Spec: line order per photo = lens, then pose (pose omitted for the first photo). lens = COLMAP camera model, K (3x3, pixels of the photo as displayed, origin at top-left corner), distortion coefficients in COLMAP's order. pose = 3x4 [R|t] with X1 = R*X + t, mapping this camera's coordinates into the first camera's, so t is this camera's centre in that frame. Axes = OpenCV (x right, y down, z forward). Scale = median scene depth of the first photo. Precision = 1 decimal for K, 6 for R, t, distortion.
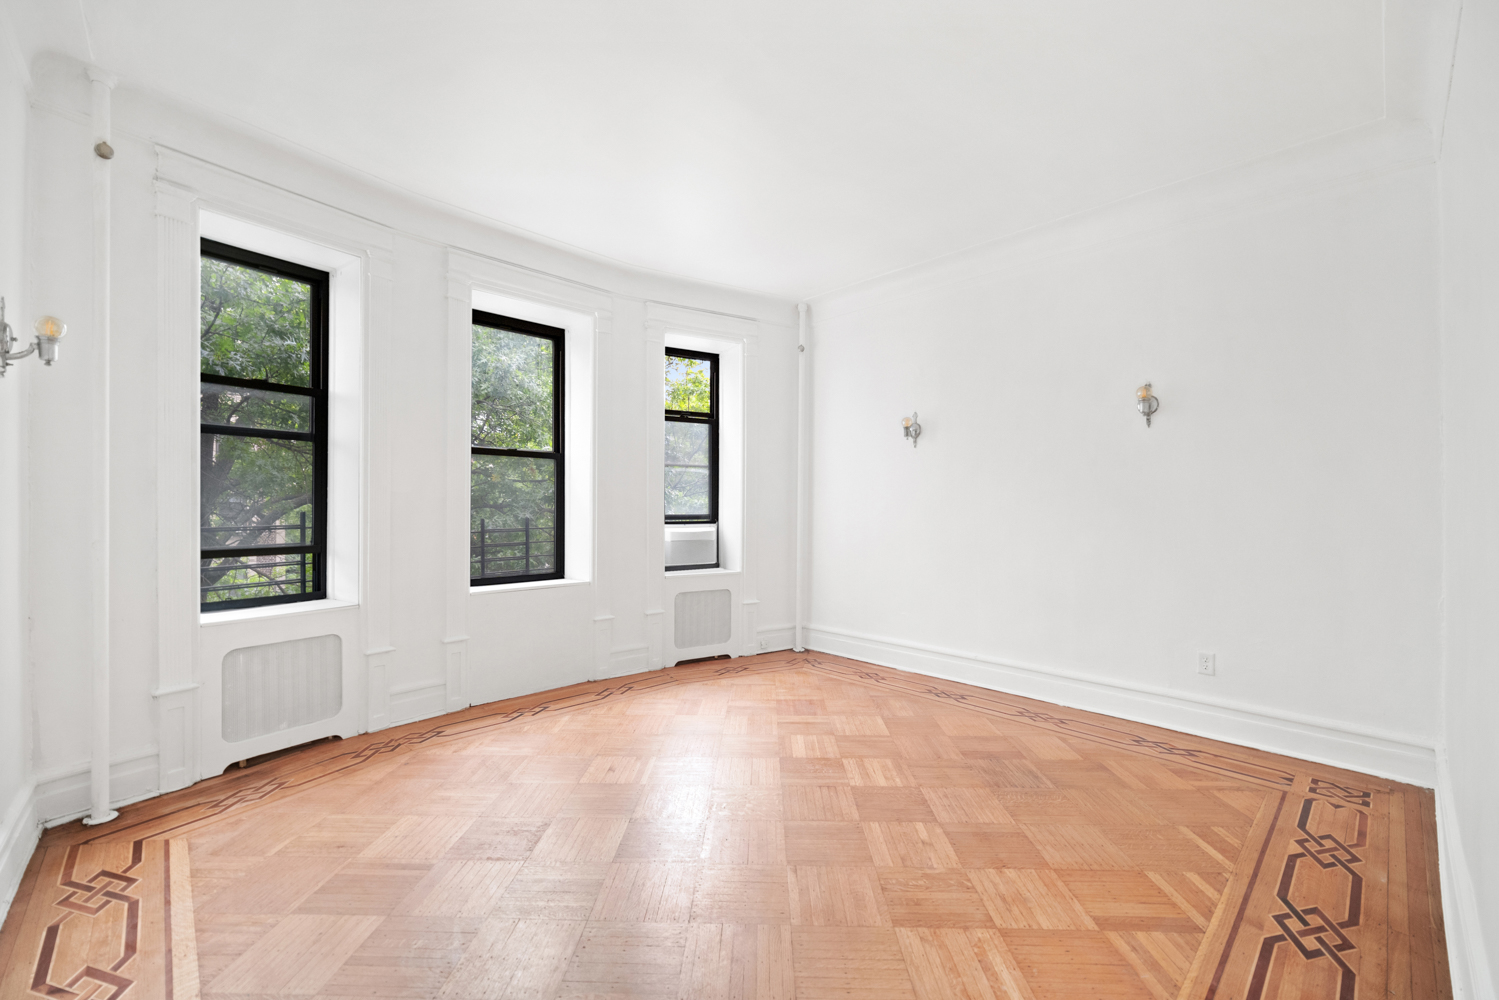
lens RADIAL K [[616.1, 0, 741.1], [0, 616.1, 501.3], [0, 0, 1]] dist [-0.000182, 0.000365]
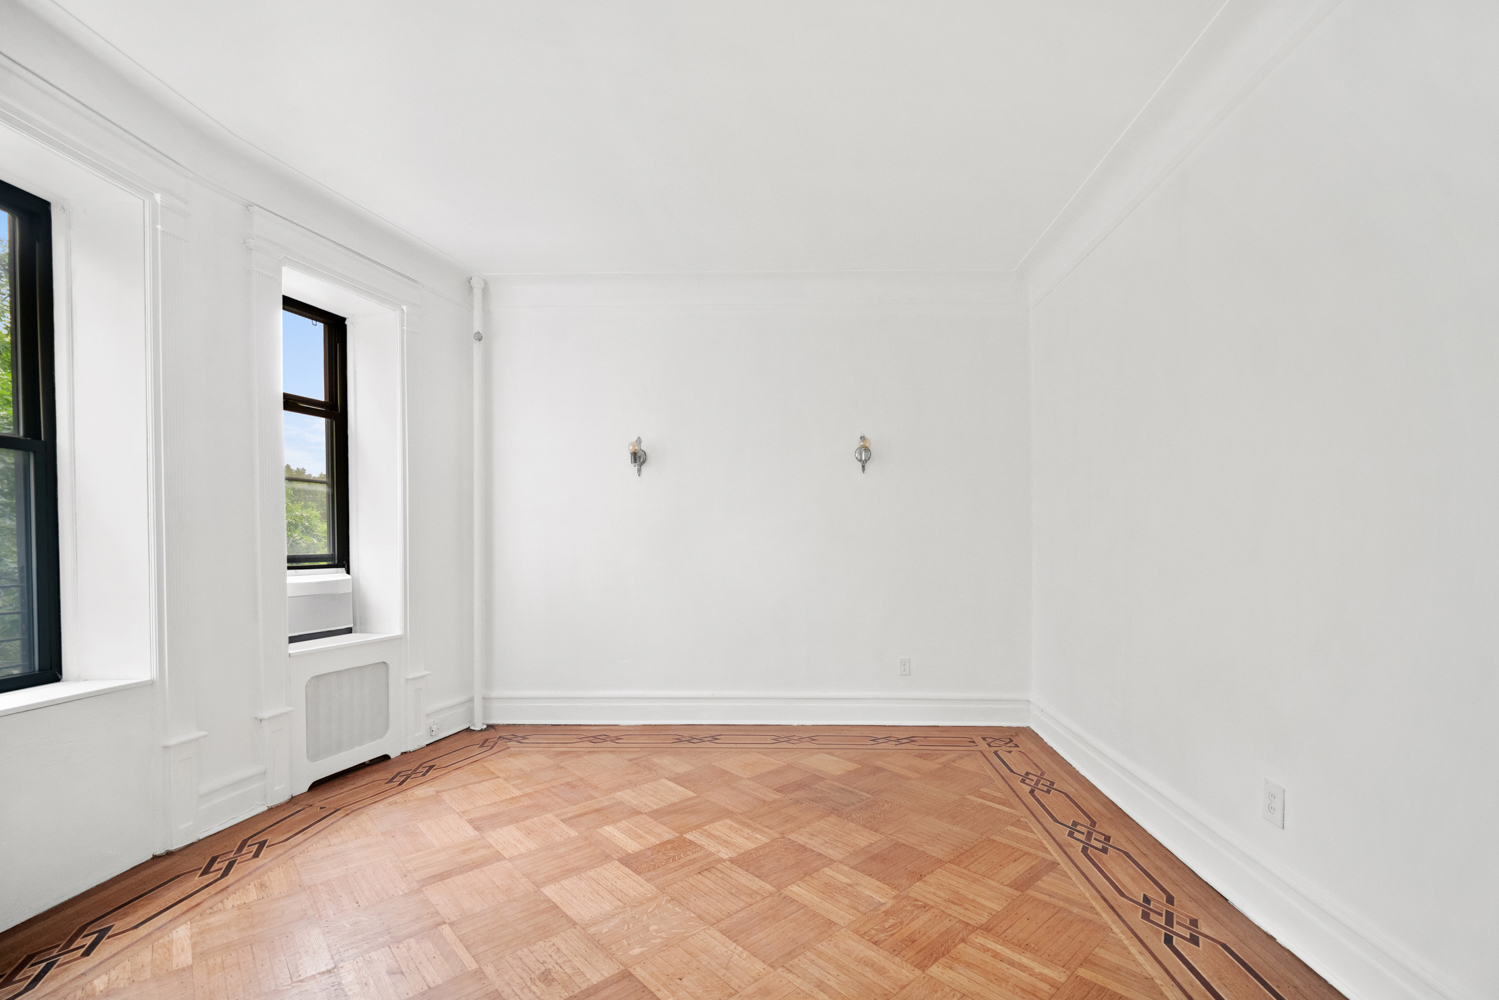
lens RADIAL K [[657.3, 0, 783.7], [0, 657.3, 543.7], [0, 0, 1]] dist [-0.002352, -0.000226]
pose [[0.700415, -0.005549, 0.713714, -0.352747], [-0.002260, 0.999948, 0.009993, 0.002458], [-0.713732, -0.008612, 0.700366, 0.239408]]
